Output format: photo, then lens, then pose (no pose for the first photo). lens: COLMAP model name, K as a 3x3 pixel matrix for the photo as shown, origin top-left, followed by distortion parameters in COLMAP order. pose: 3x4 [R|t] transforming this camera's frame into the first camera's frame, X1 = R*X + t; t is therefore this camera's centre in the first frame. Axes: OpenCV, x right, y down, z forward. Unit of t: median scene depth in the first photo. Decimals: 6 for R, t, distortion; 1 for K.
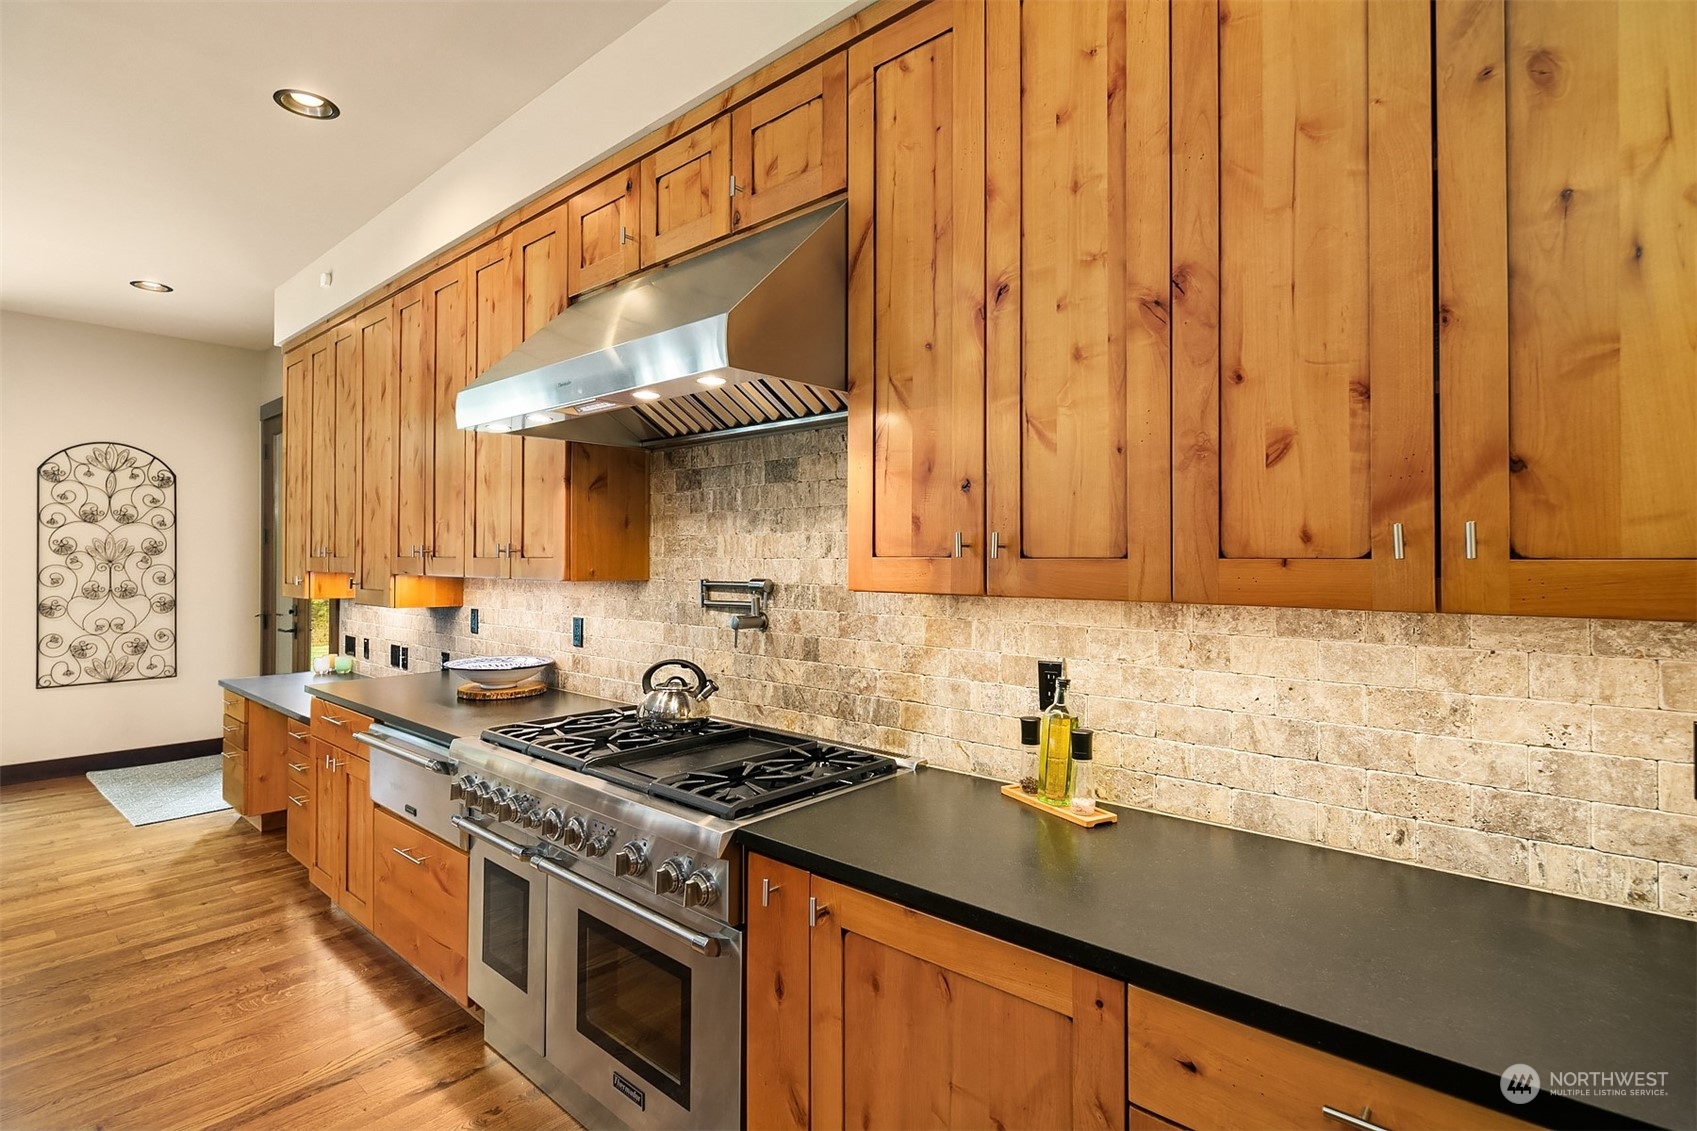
lens RADIAL K [[828.0, 0, 836.9], [0, 828.0, 553.0], [0, 0, 1]] dist [0.002004, 0.000946]
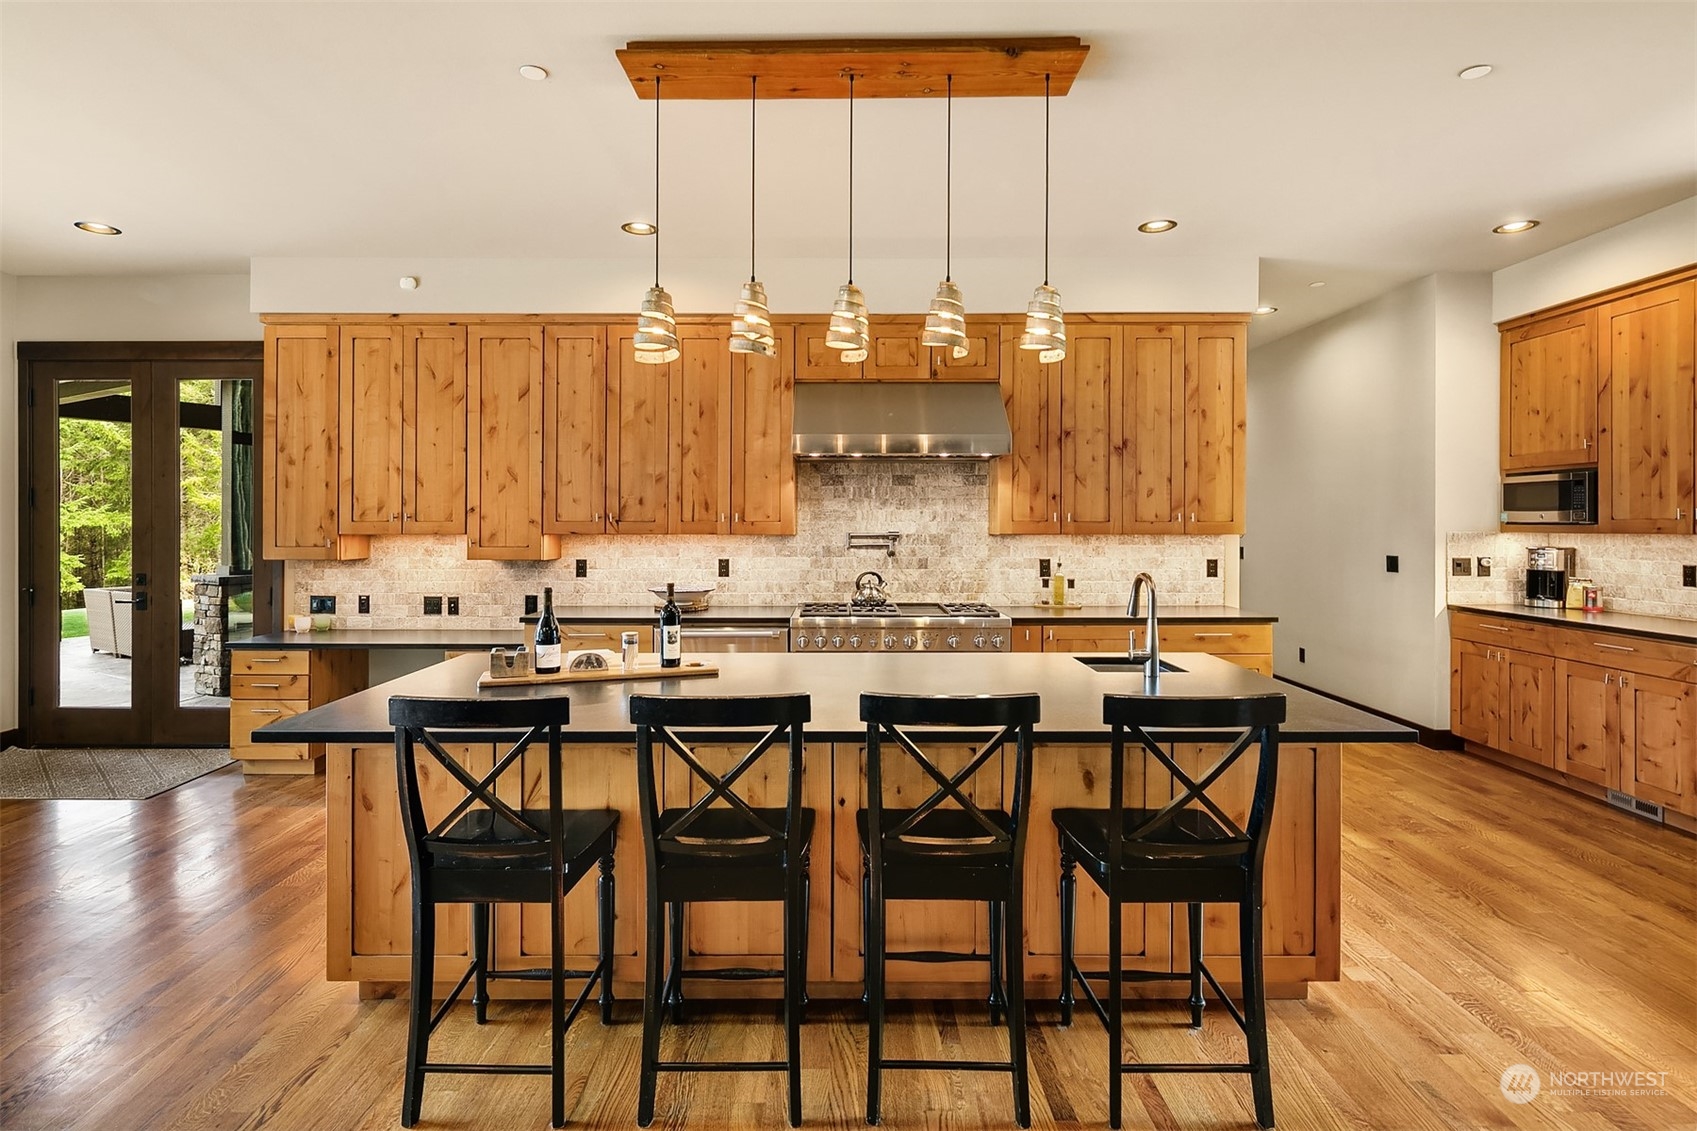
lens RADIAL K [[828.0, 0, 822.7], [0, 828.0, 524.4], [0, 0, 1]] dist [0.002004, 0.000946]
pose [[0.749100, -0.010056, 0.662381, -1.642252], [-0.002704, 0.999830, 0.018237, -0.025282], [-0.662452, -0.015452, 0.748945, -0.449476]]
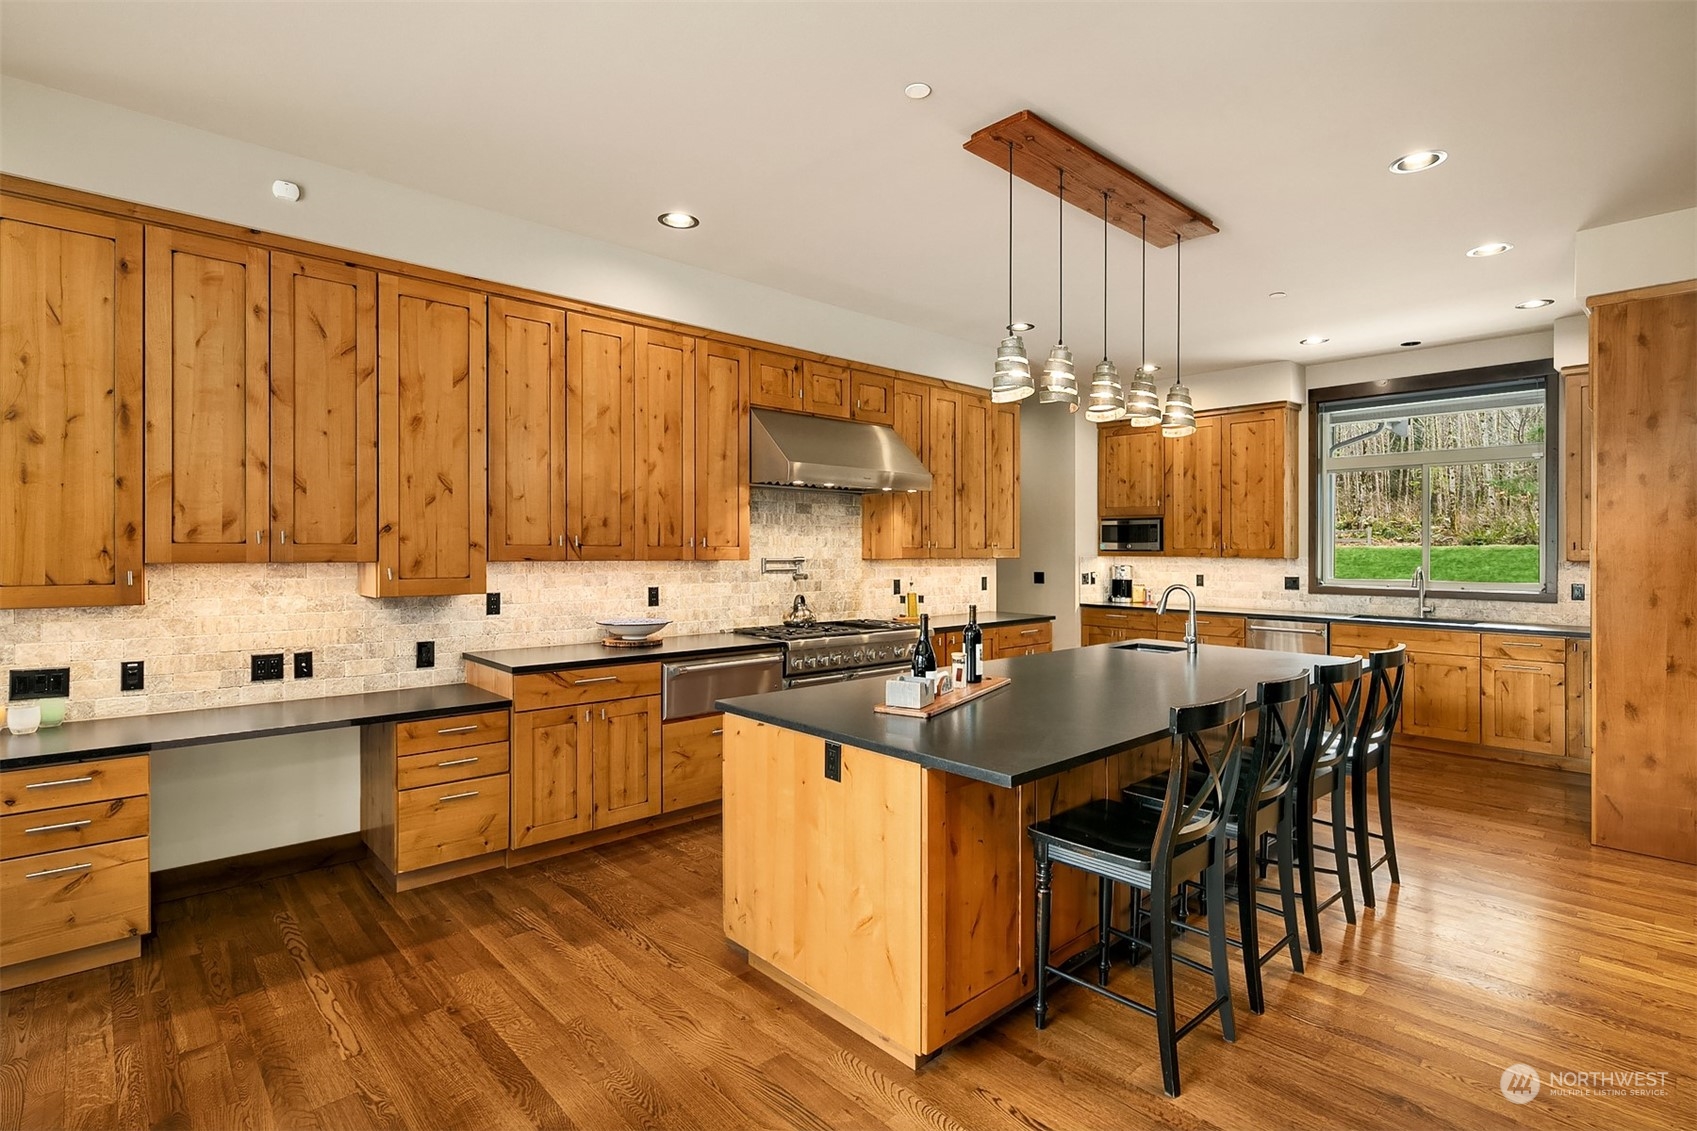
lens RADIAL K [[828.0, 0, 849.0], [0, 828.0, 555.1], [0, 0, 1]] dist [0.002004, 0.000946]
pose [[0.090191, -0.014613, 0.995817, -2.337185], [-0.017160, 0.999721, 0.016225, -0.011751], [-0.995777, -0.018552, 0.089915, 0.685333]]
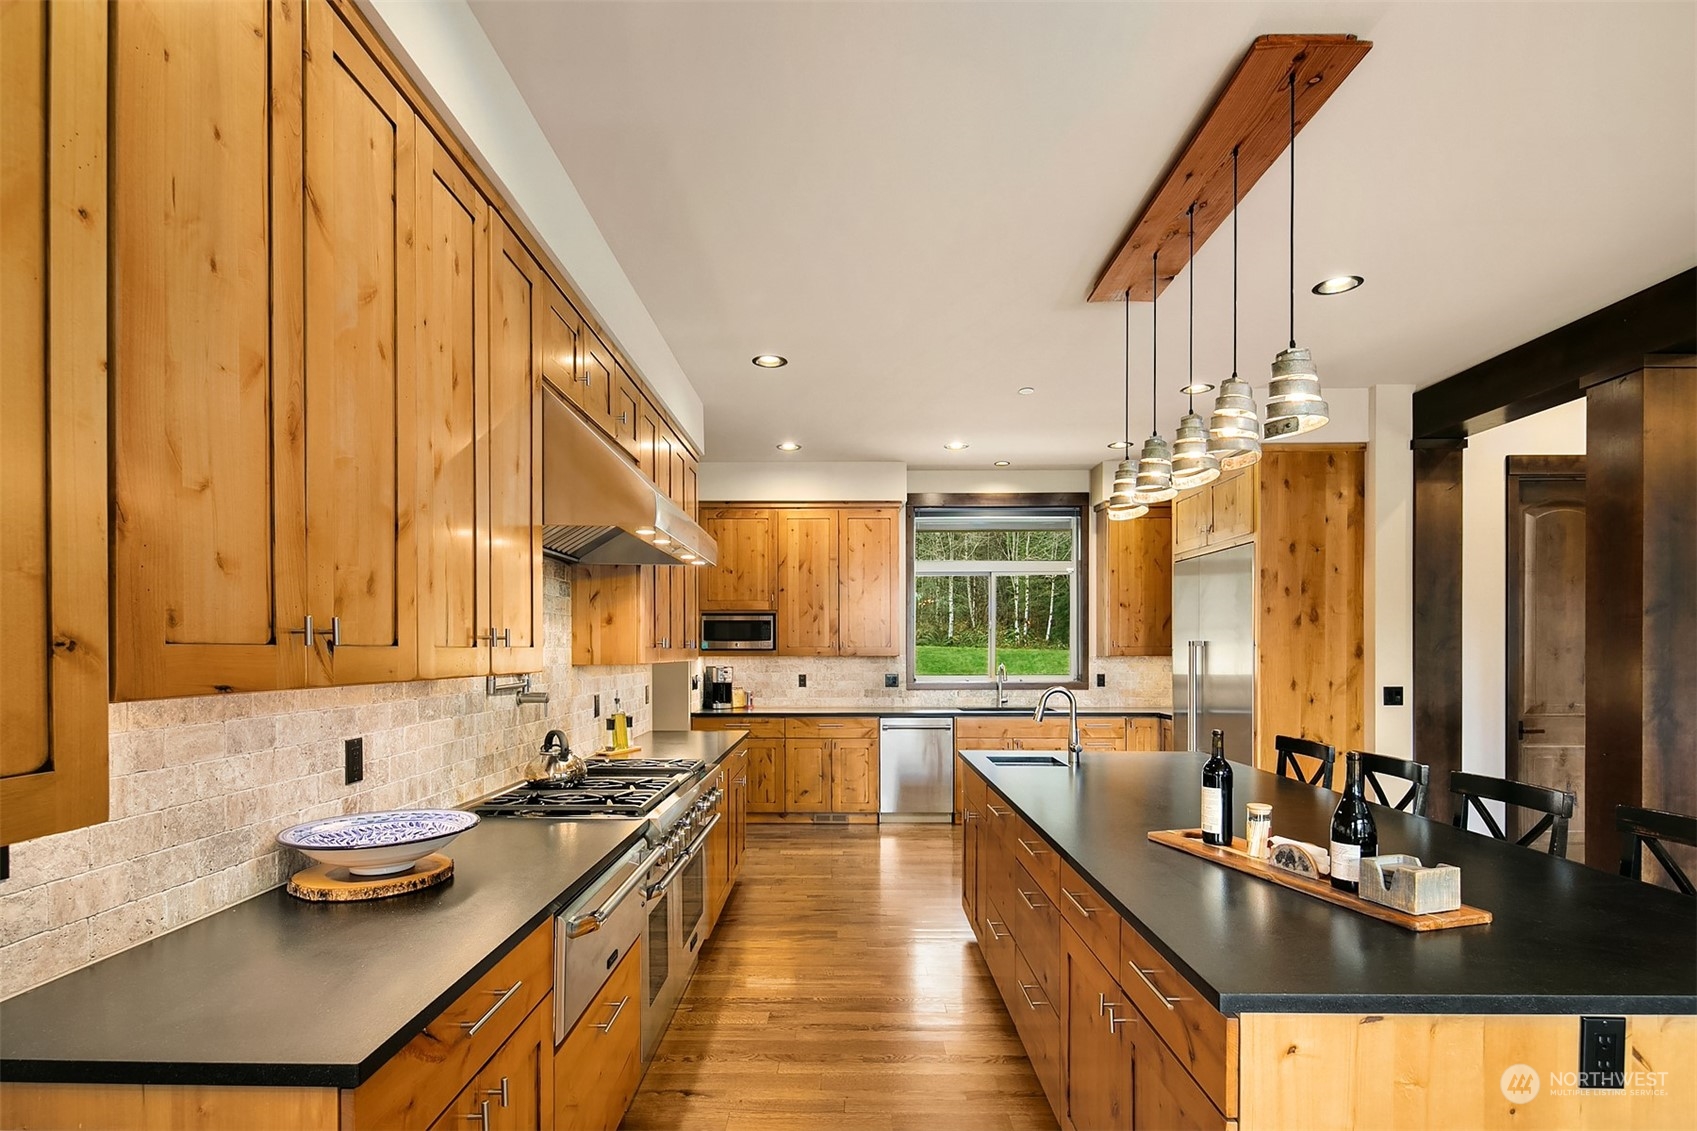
lens RADIAL K [[828.0, 0, 833.7], [0, 828.0, 651.1], [0, 0, 1]] dist [0.002004, 0.000946]
pose [[-0.662840, -0.008551, 0.748712, -1.394985], [-0.013222, 0.999913, -0.000286, 0.005580], [-0.748644, -0.010089, -0.662895, 1.525793]]
